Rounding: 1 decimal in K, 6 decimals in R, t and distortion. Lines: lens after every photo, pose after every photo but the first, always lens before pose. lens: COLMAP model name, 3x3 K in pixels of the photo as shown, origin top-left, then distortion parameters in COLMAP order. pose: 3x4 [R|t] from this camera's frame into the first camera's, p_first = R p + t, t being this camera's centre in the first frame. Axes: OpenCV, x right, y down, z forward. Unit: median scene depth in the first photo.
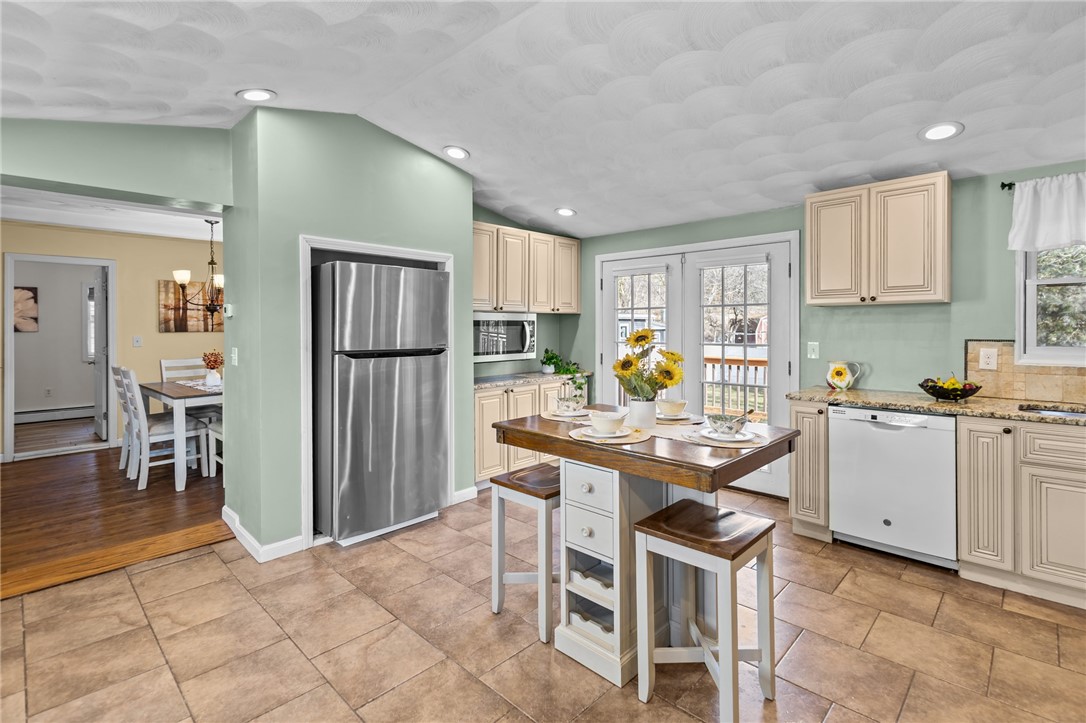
lens RADIAL K [[509.8, 0, 545.7], [0, 509.8, 332.6], [0, 0, 1]] dist [0.002031, -0.000449]
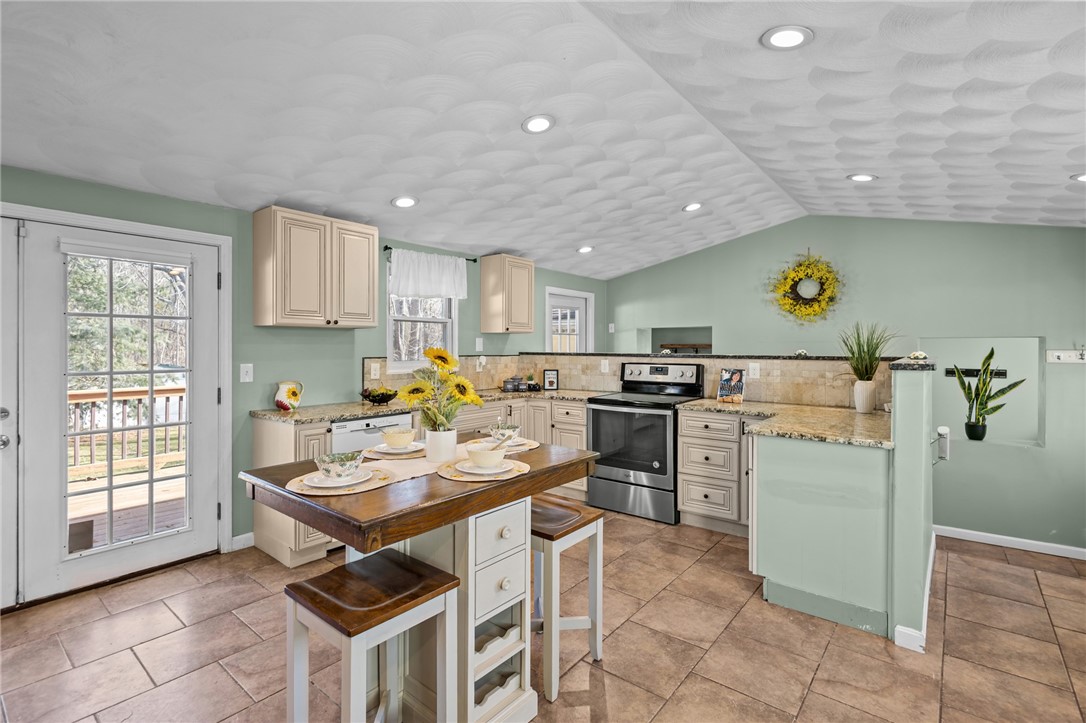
lens RADIAL K [[501.4, 0, 546.0], [0, 501.4, 351.2], [0, 0, 1]] dist [0.001342, -0.000038]
pose [[-0.086526, -0.004252, 0.996241, -0.404741], [0.010273, 0.999934, 0.005160, -0.003273], [-0.996197, 0.010681, -0.086476, 0.528330]]
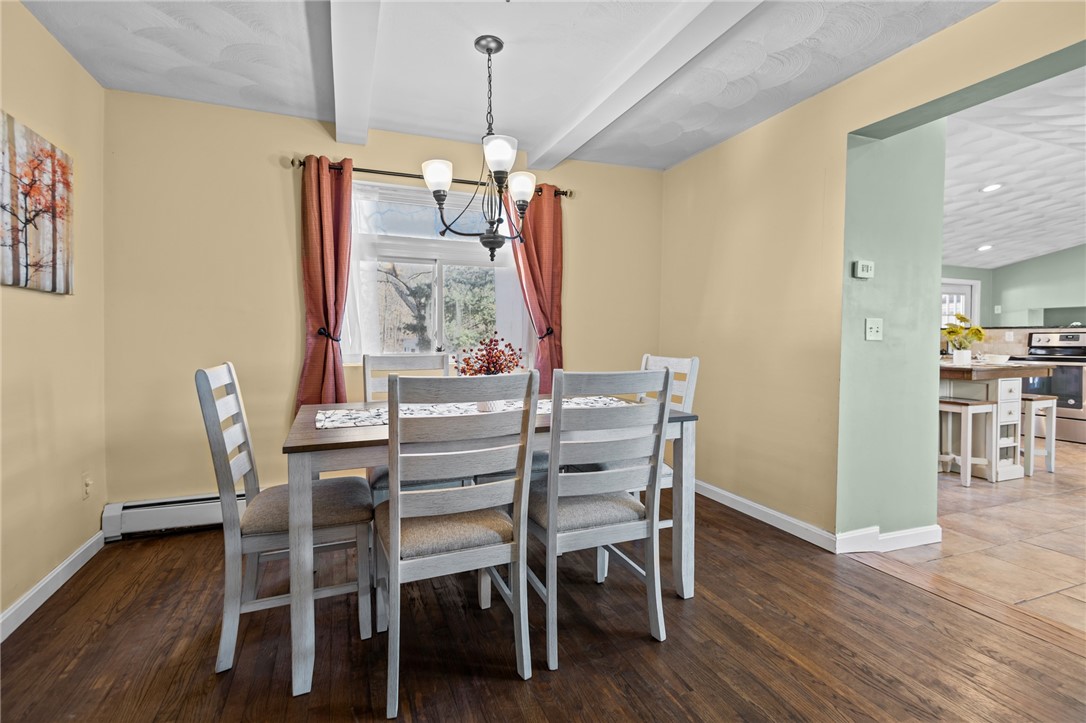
lens RADIAL K [[506.9, 0, 544.0], [0, 506.9, 350.2], [0, 0, 1]] dist [0.004139, -0.000604]
pose [[0.410989, -0.014194, 0.911530, -1.350133], [0.008364, 0.999895, 0.011799, 0.055736], [-0.911602, 0.002775, 0.411065, 0.993670]]
